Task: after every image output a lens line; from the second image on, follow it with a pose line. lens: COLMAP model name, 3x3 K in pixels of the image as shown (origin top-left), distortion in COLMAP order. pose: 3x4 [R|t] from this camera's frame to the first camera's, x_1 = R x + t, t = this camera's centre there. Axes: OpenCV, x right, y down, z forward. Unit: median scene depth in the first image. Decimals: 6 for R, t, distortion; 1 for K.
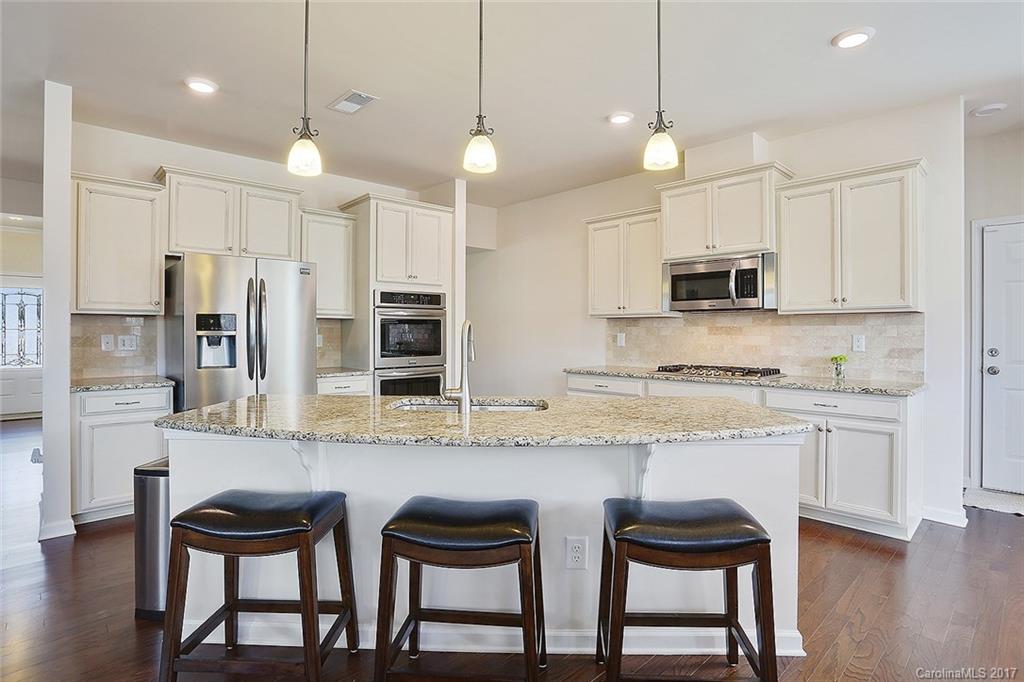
lens RADIAL K [[554.3, 0, 509.3], [0, 554.3, 332.7], [0, 0, 1]] dist [-0.039328, 0.040600]
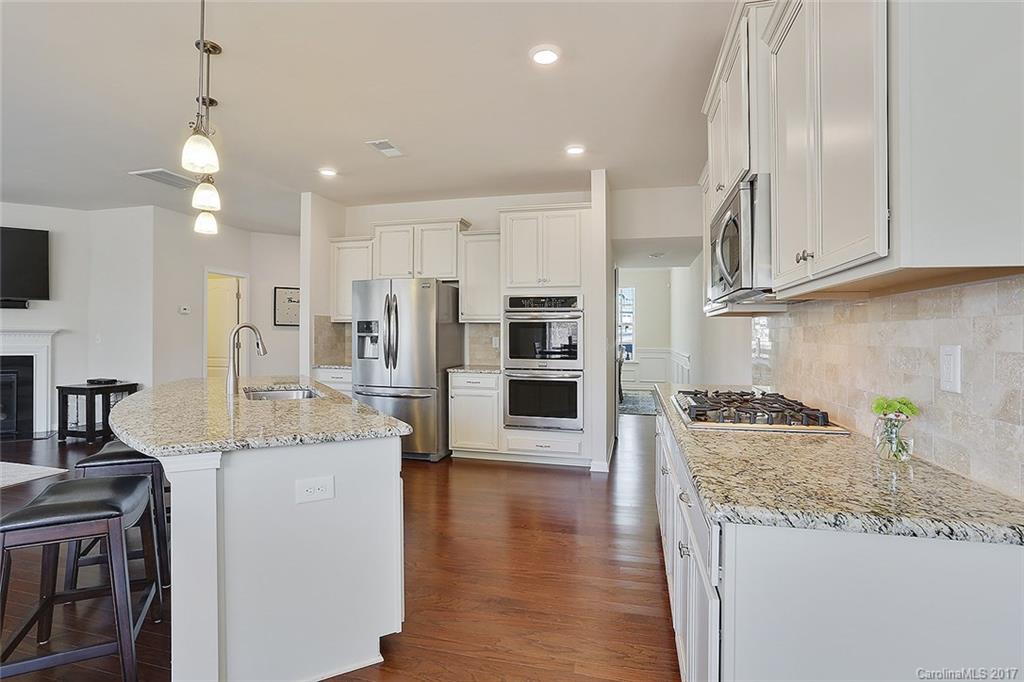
lens RADIAL K [[516.8, 0, 507.8], [0, 516.8, 330.7], [0, 0, 1]] dist [-0.003210, -0.000368]
pose [[0.508667, -0.003726, -0.860955, 0.783248], [-0.010071, 0.999896, -0.010278, 0.001438], [0.860904, 0.013899, 0.508577, 0.600260]]
